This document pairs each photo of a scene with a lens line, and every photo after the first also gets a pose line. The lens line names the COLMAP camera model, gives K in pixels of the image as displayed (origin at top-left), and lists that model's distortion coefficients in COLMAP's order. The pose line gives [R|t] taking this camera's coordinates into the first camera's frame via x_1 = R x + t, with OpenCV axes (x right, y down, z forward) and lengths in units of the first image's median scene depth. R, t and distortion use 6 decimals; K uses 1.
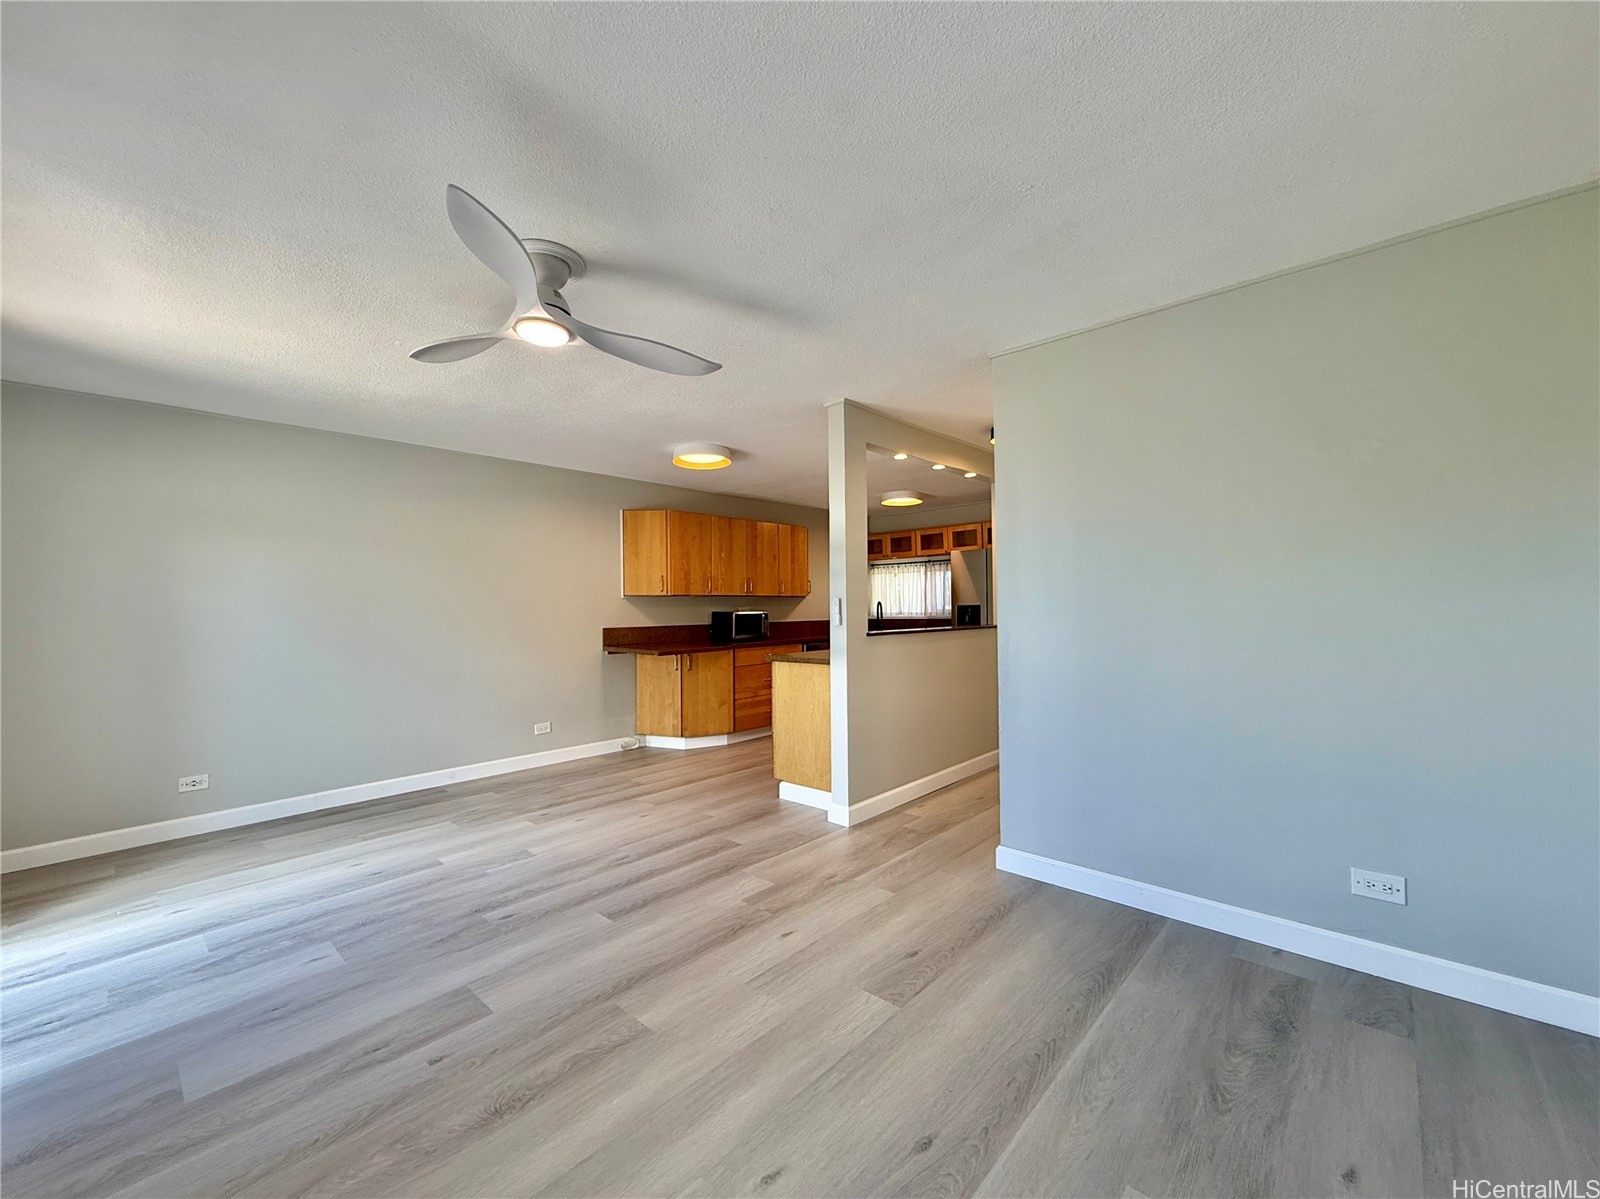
lens RADIAL K [[660.3, 0, 800.0], [0, 660.3, 599.5], [0, 0, 1]] dist [0.000826, 0.000016]
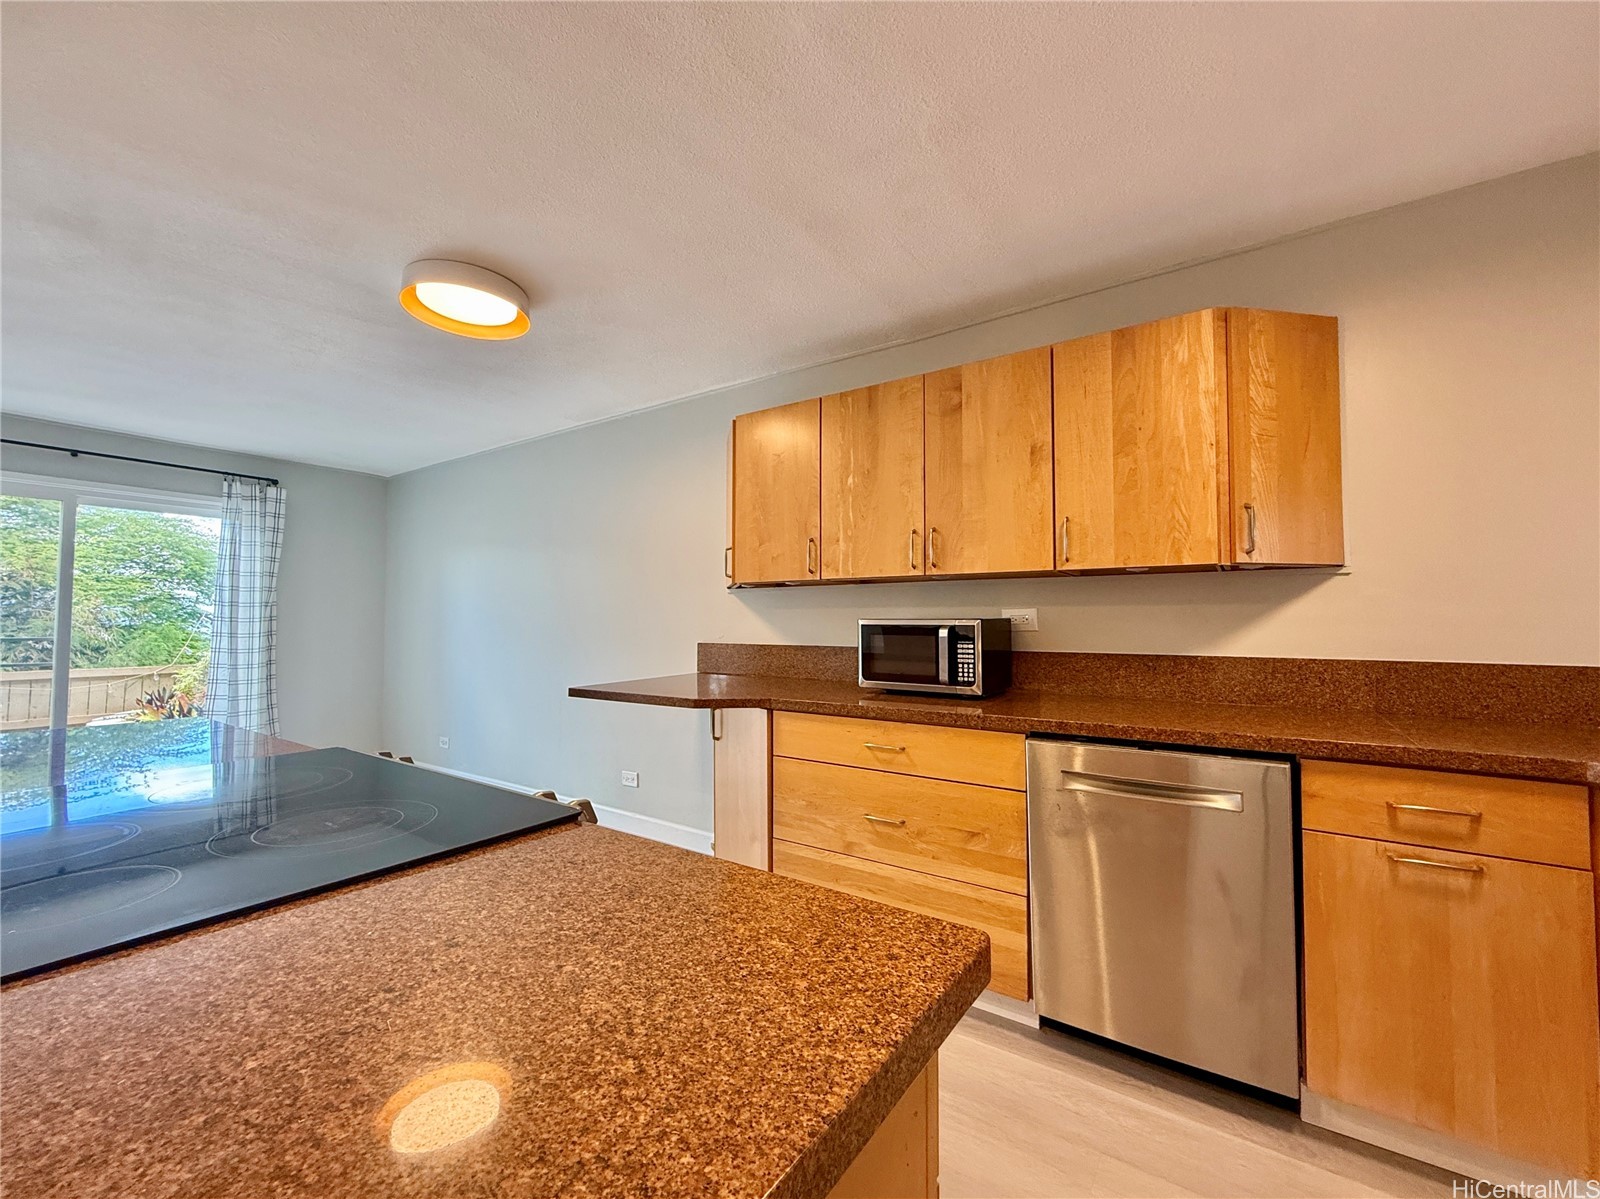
lens RADIAL K [[637.1, 0, 800.0], [0, 637.1, 599.5], [0, 0, 1]] dist [-0.000567, -0.000264]
pose [[0.144408, -0.023448, -0.989240, 0.293012], [0.009308, 0.999707, -0.022338, 0.016591], [0.989475, -0.005982, 0.144584, 0.977074]]
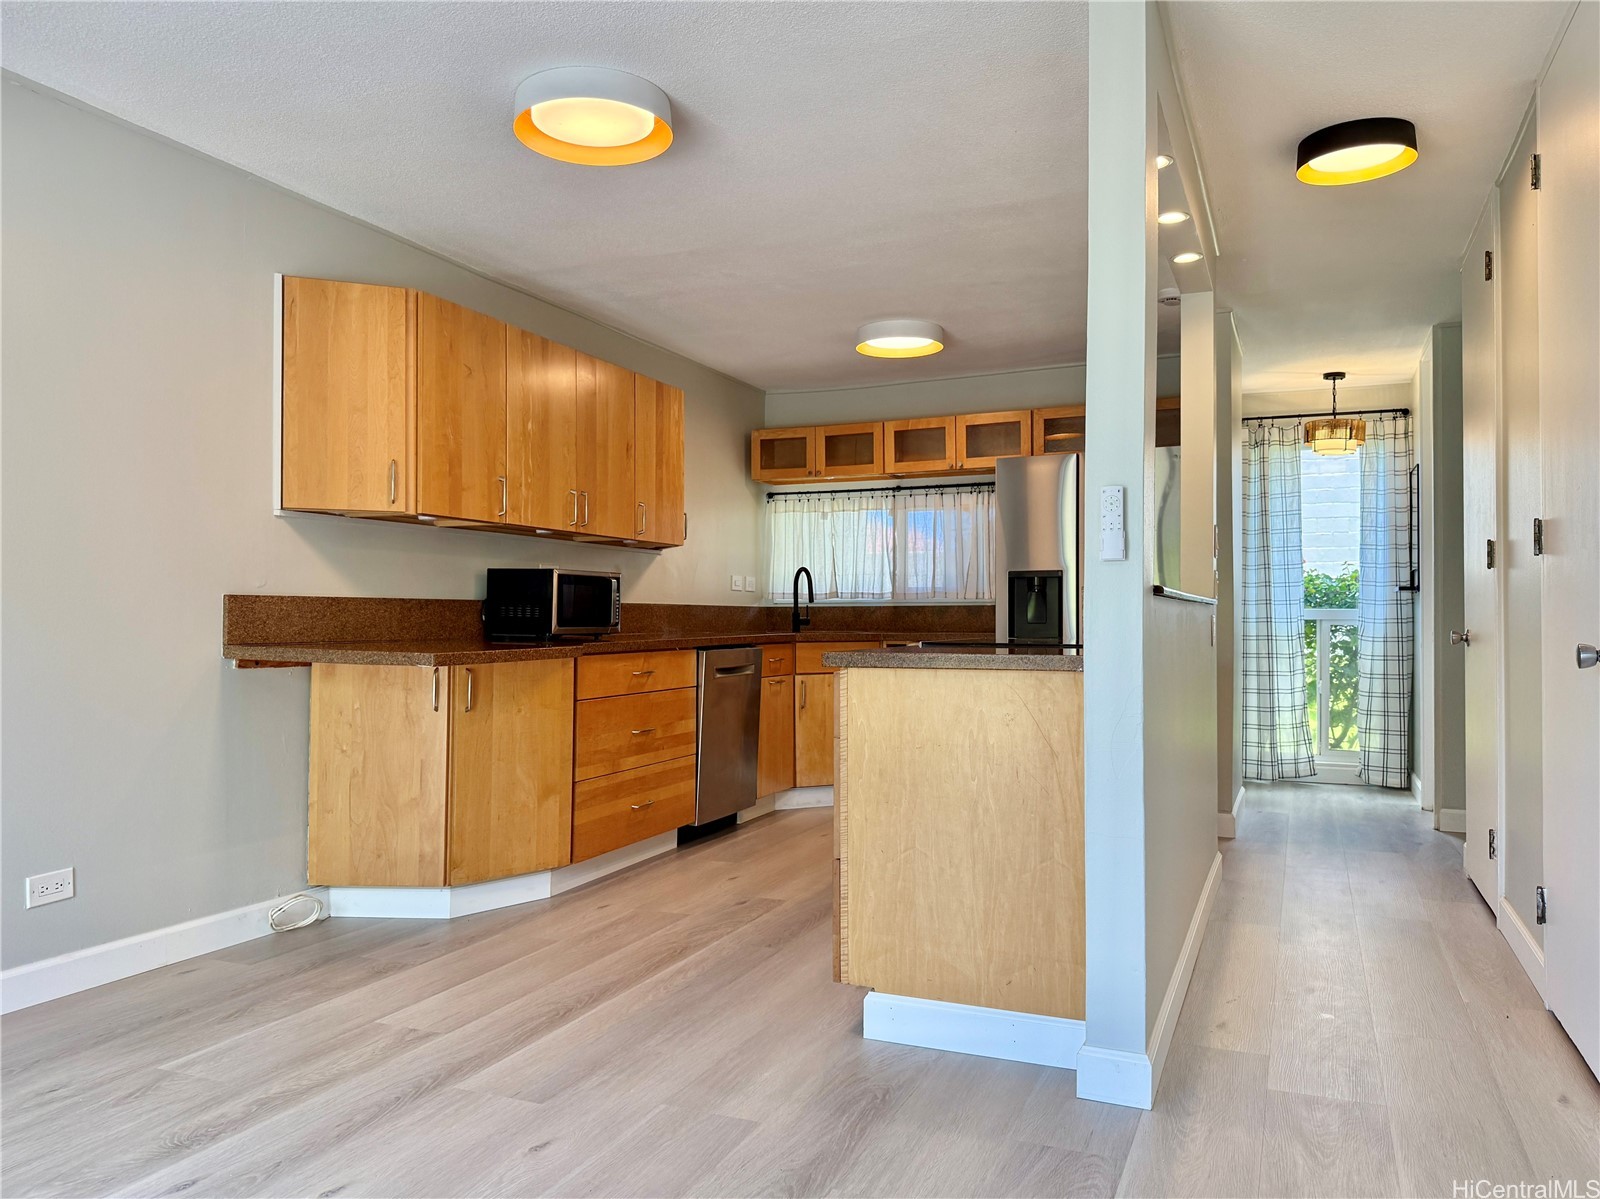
lens RADIAL K [[1169.6, 0, 800.0], [0, 1169.6, 599.5], [0, 0, 1]] dist [0.112899, -0.166728]
pose [[0.943788, 0.019430, 0.329981, -0.211421], [-0.017003, 0.999803, -0.010238, 0.046287], [-0.330115, 0.004052, 0.943932, 0.282901]]
